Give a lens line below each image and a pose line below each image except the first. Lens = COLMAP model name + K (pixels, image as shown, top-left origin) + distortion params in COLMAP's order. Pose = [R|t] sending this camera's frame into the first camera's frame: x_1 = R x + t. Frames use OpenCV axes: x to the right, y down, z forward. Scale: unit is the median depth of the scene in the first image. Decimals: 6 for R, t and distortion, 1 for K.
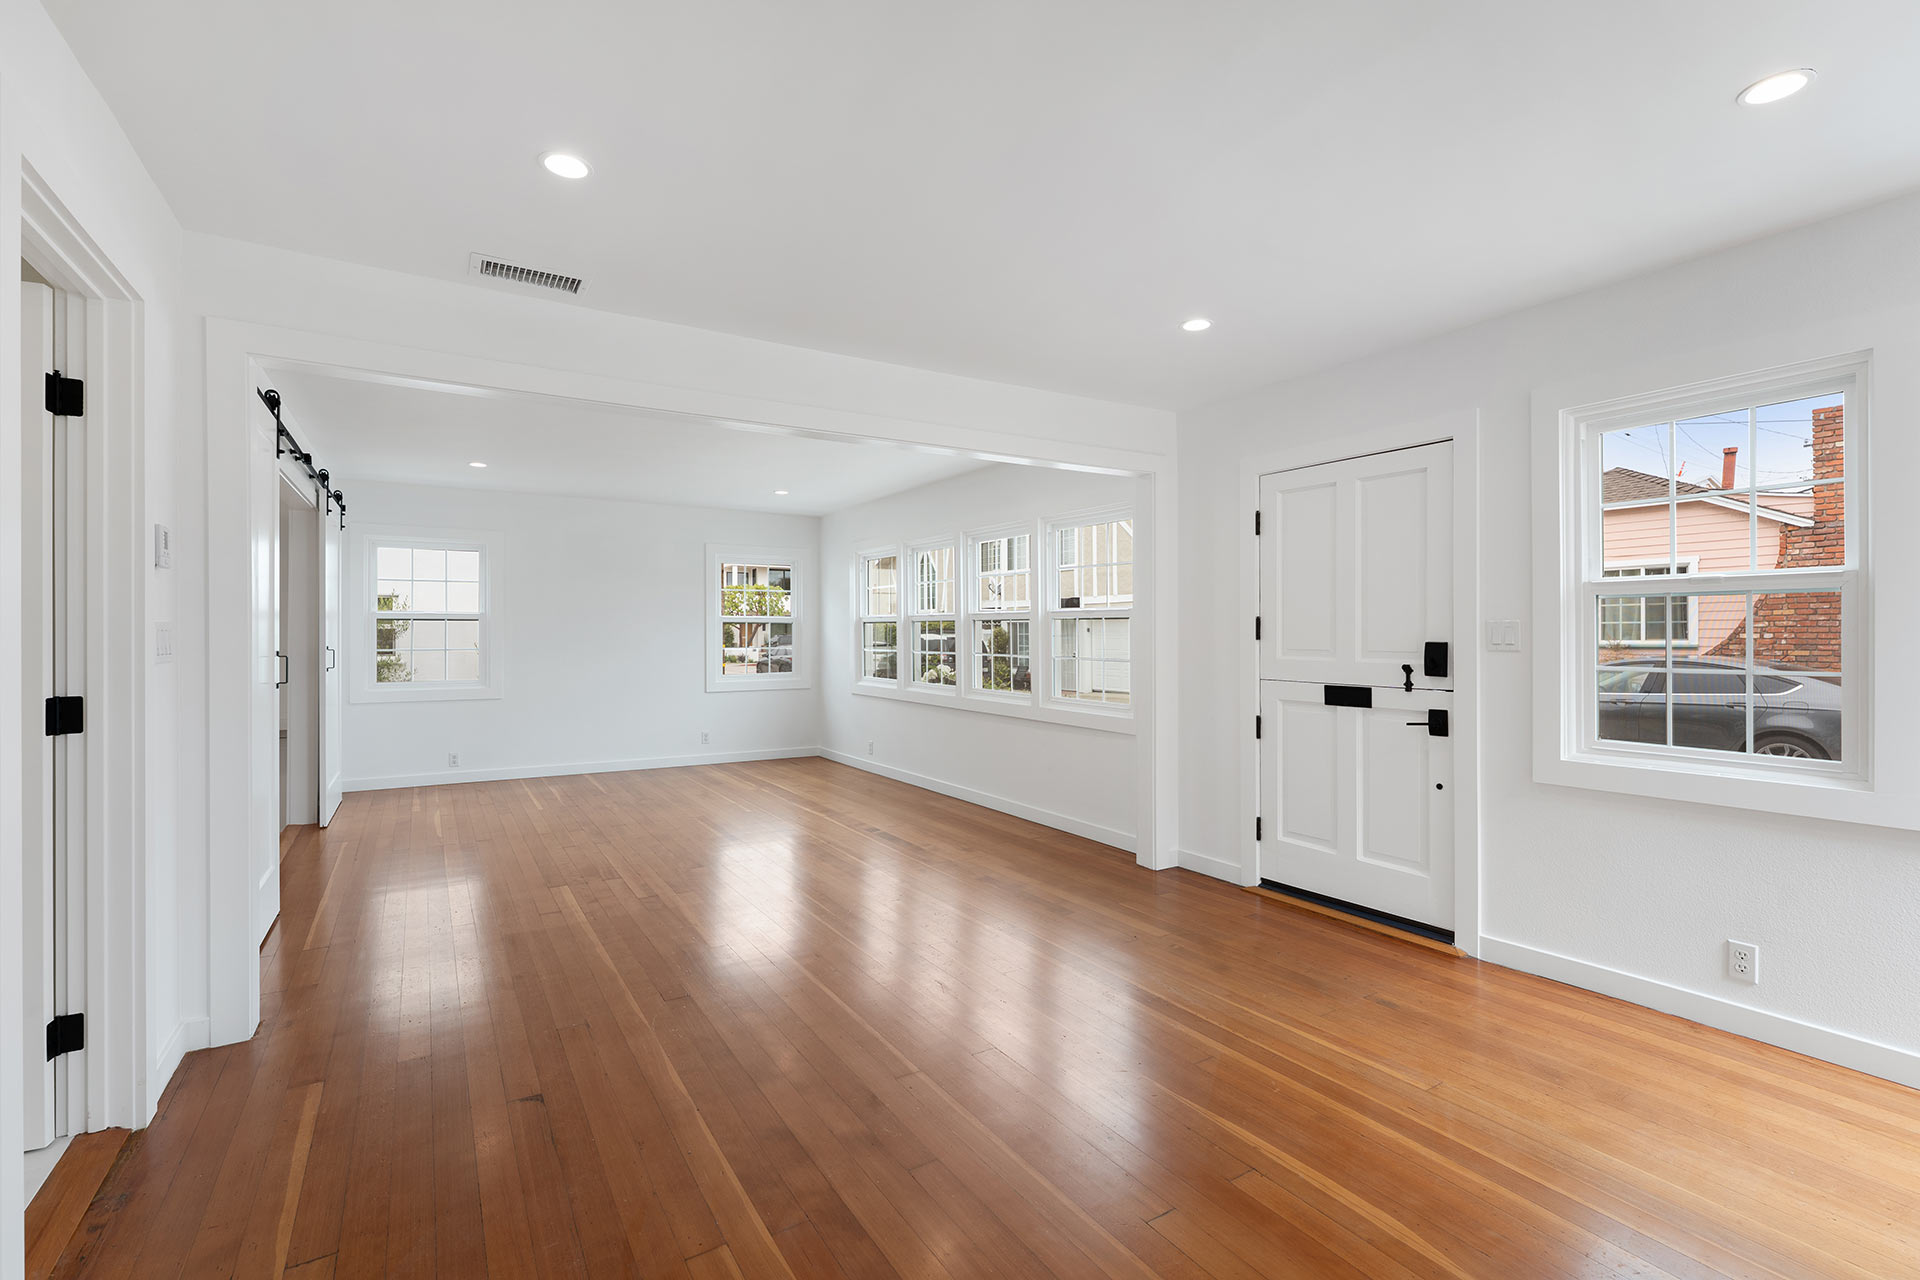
lens RADIAL K [[848.1, 0, 960.0], [0, 848.1, 640.0], [0, 0, 1]] dist [-0.001255, -0.000263]
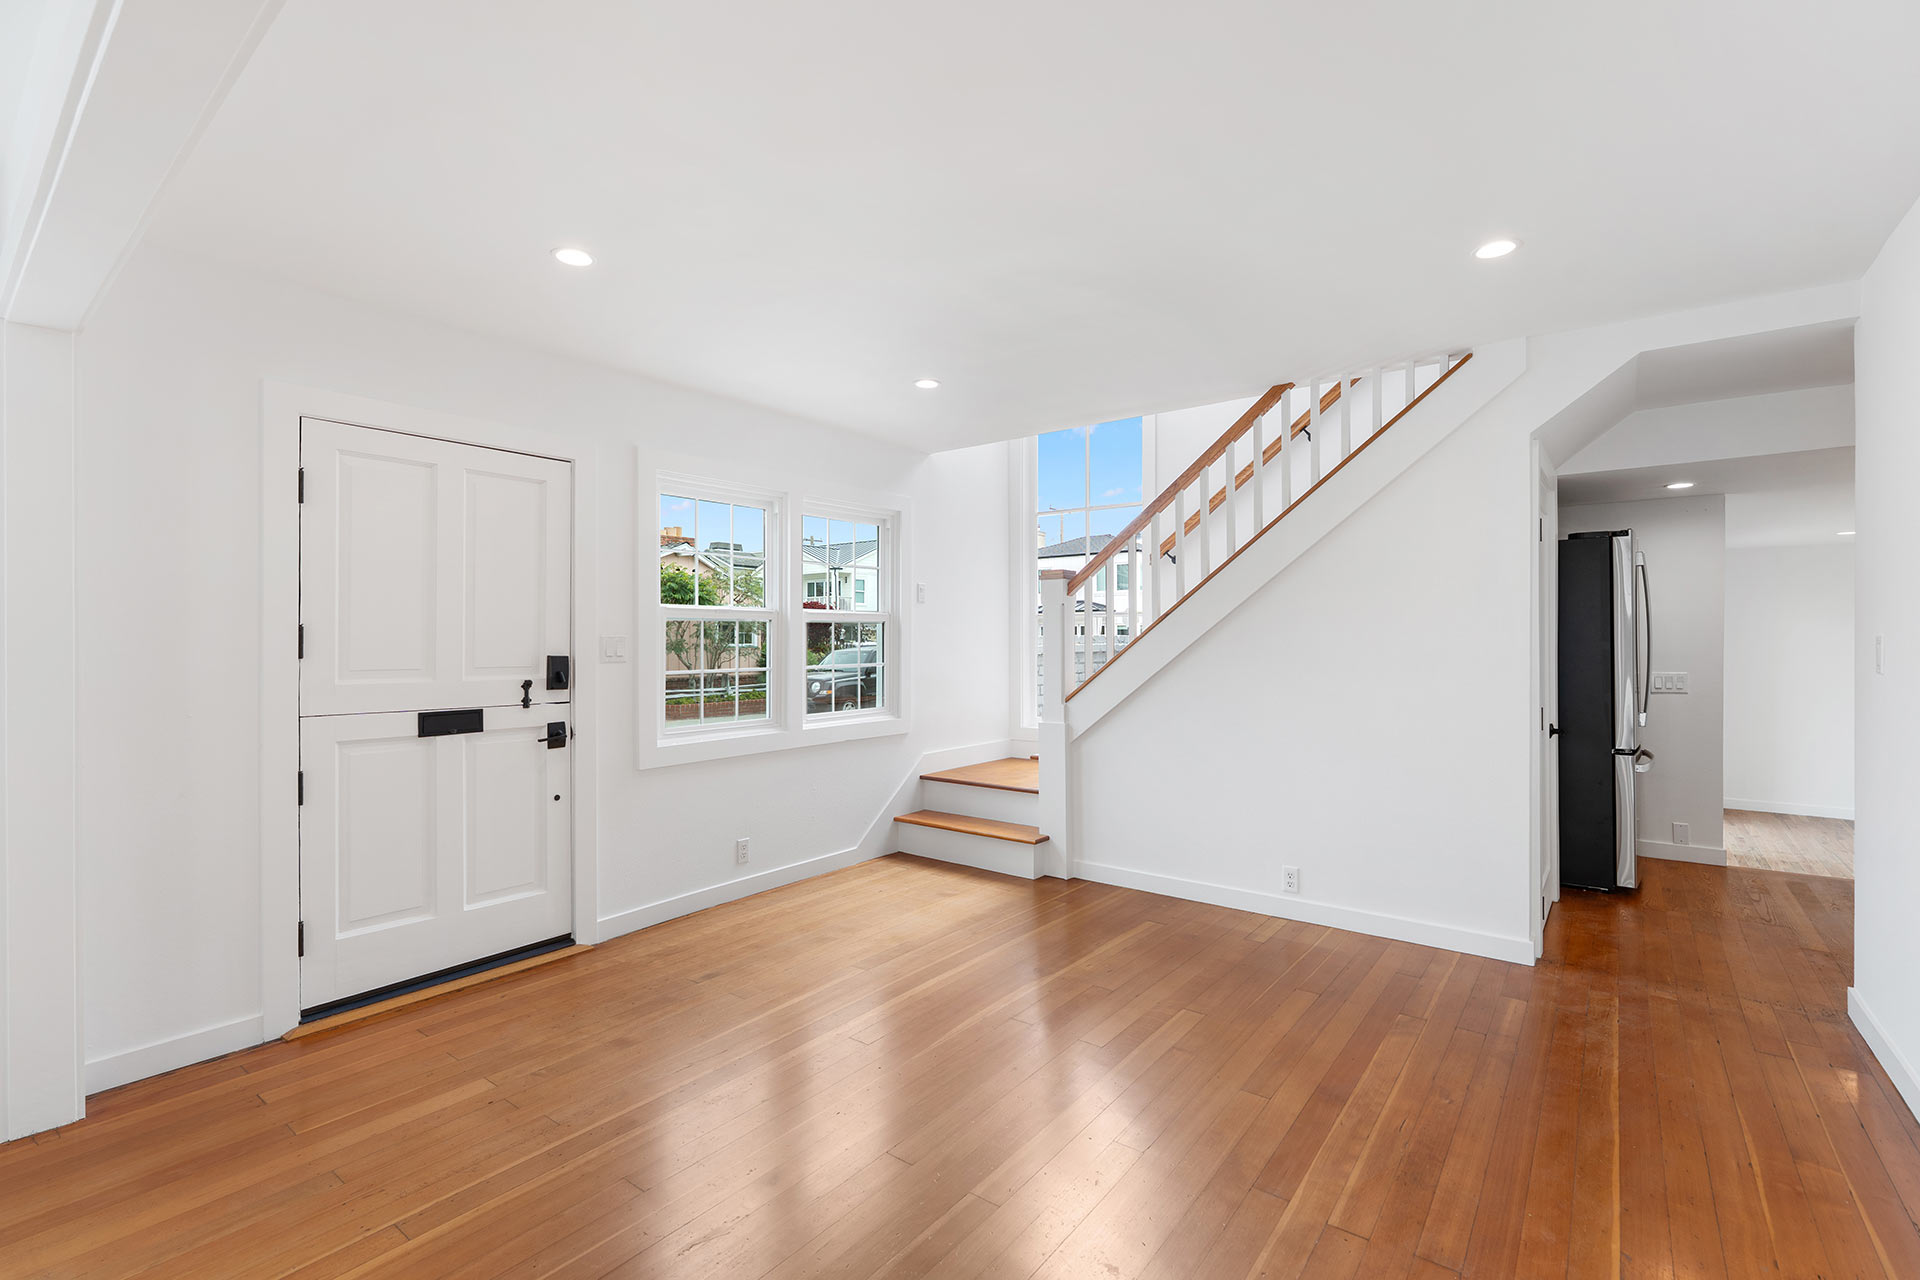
lens RADIAL K [[848.6, 0, 960.0], [0, 848.6, 640.0], [0, 0, 1]] dist [-0.000402, 0.000044]
pose [[-0.334156, 0.004409, 0.942508, -0.549207], [0.012840, 0.999918, -0.000126, -0.010033], [-0.942430, 0.012060, -0.334185, 0.868849]]
